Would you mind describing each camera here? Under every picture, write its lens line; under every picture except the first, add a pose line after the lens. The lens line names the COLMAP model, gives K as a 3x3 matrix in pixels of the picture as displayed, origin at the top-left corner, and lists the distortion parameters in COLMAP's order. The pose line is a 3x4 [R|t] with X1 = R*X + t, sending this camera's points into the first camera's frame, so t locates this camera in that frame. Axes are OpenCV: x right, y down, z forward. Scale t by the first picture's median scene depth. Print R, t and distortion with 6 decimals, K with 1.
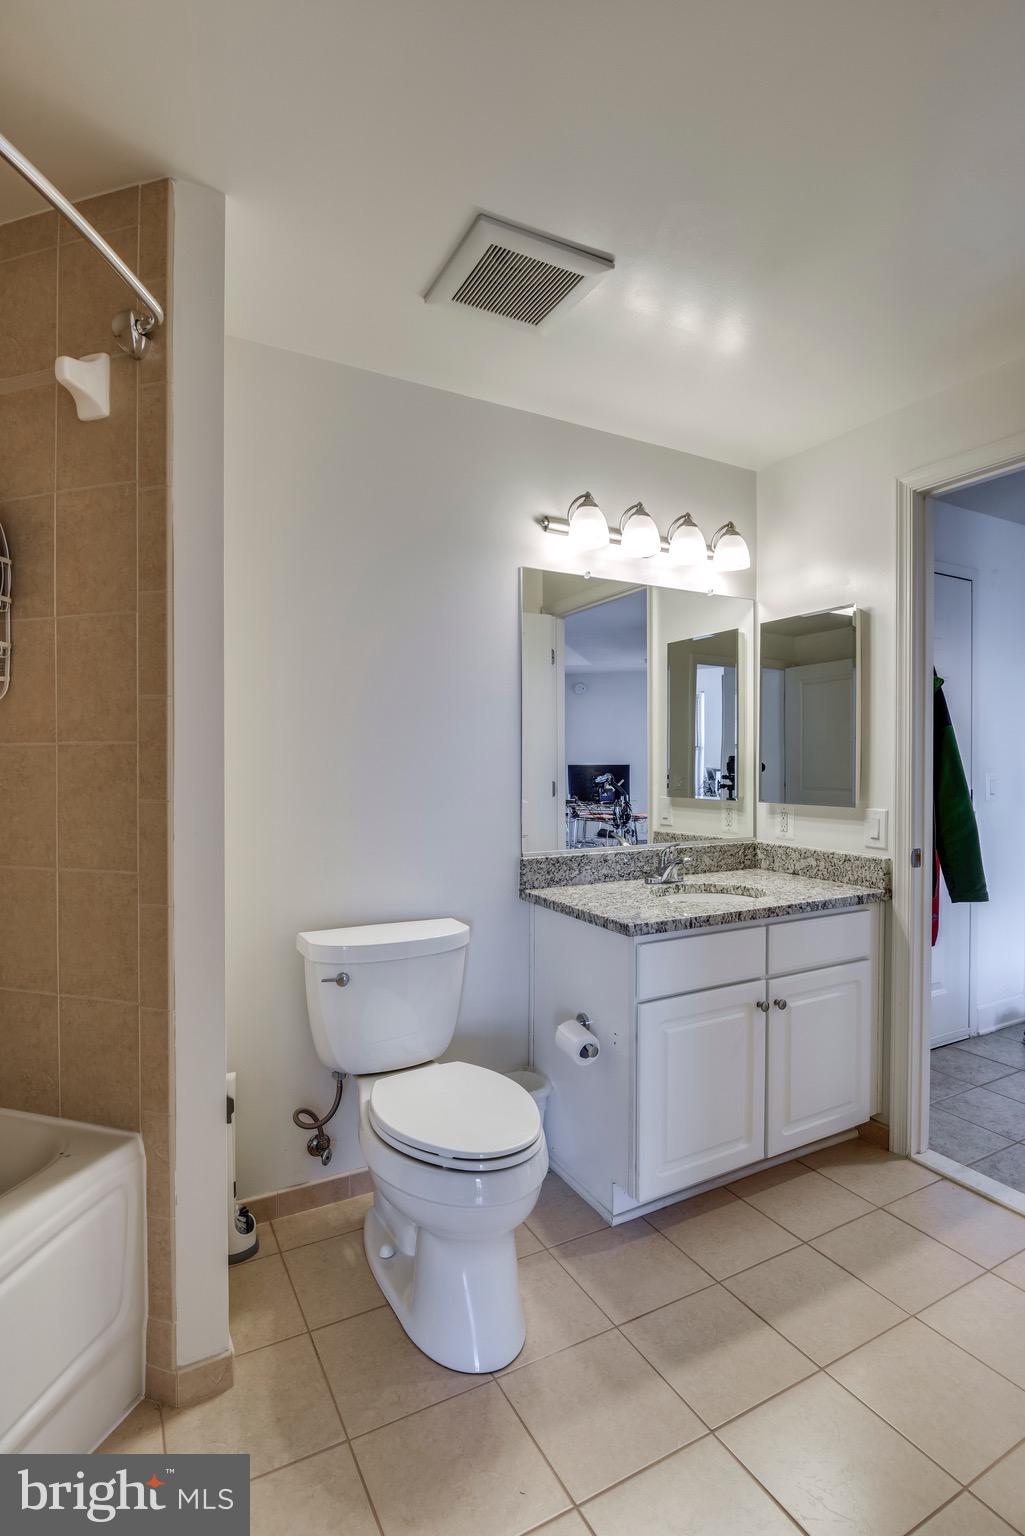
lens RADIAL K [[753.1, 0, 512.5], [0, 753.1, 768.0], [0, 0, 1]] dist [-0.000634, -0.017026]
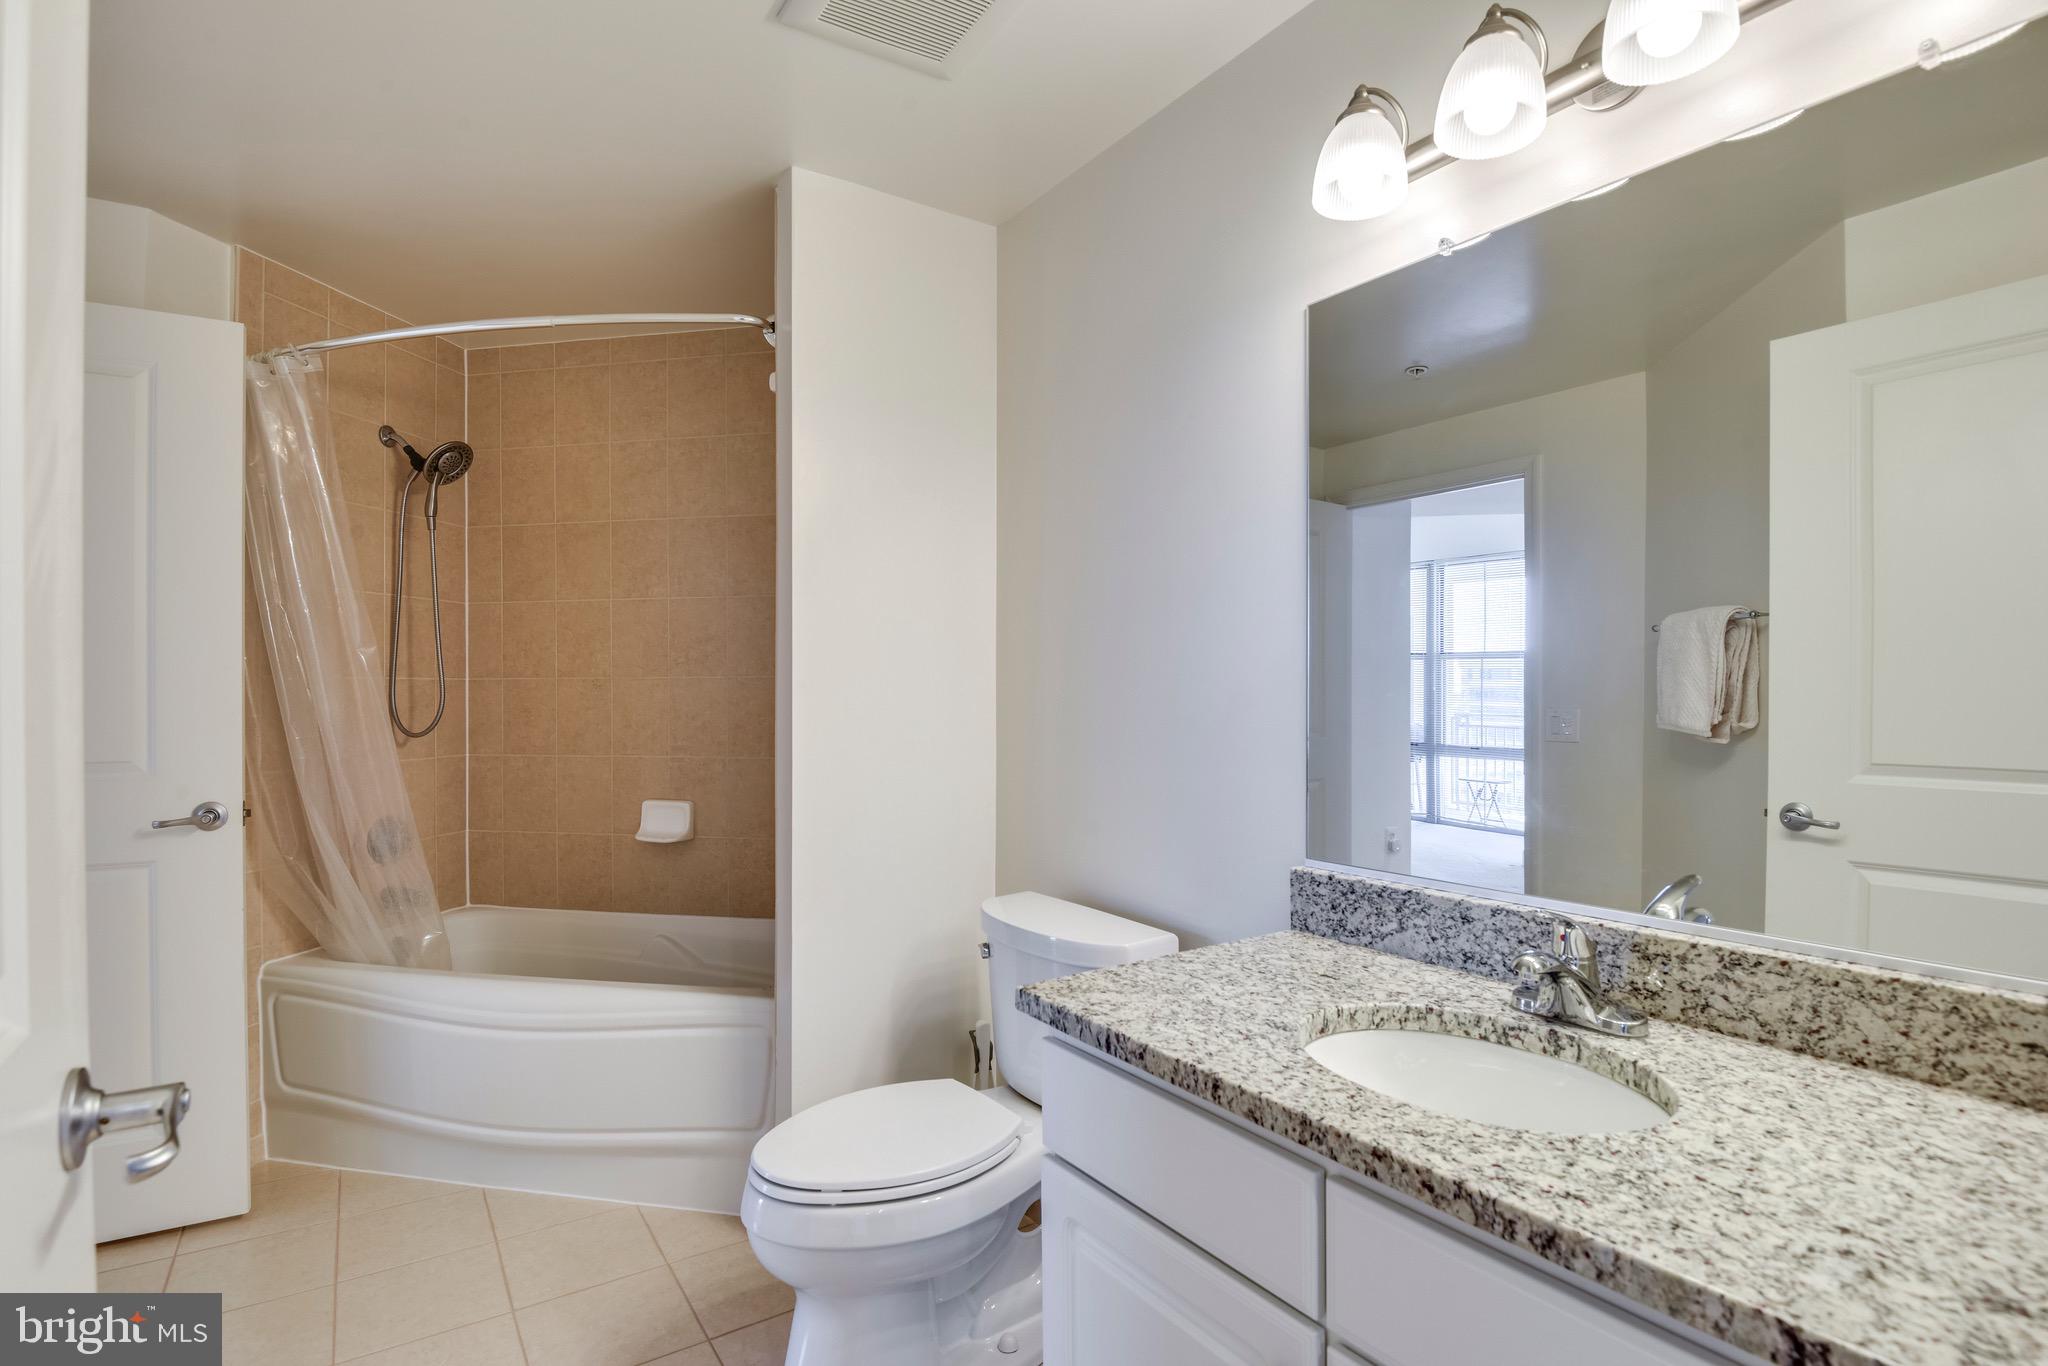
lens RADIAL K [[1010.9, 0, 1012.3], [0, 1010.9, 693.6], [0, 0, 1]] dist [-0.002988, -0.013070]
pose [[0.082137, -0.005368, -0.996607, 0.670841], [-0.013170, 0.999892, -0.006472, 0.009127], [0.996534, 0.013657, 0.082058, 0.739085]]
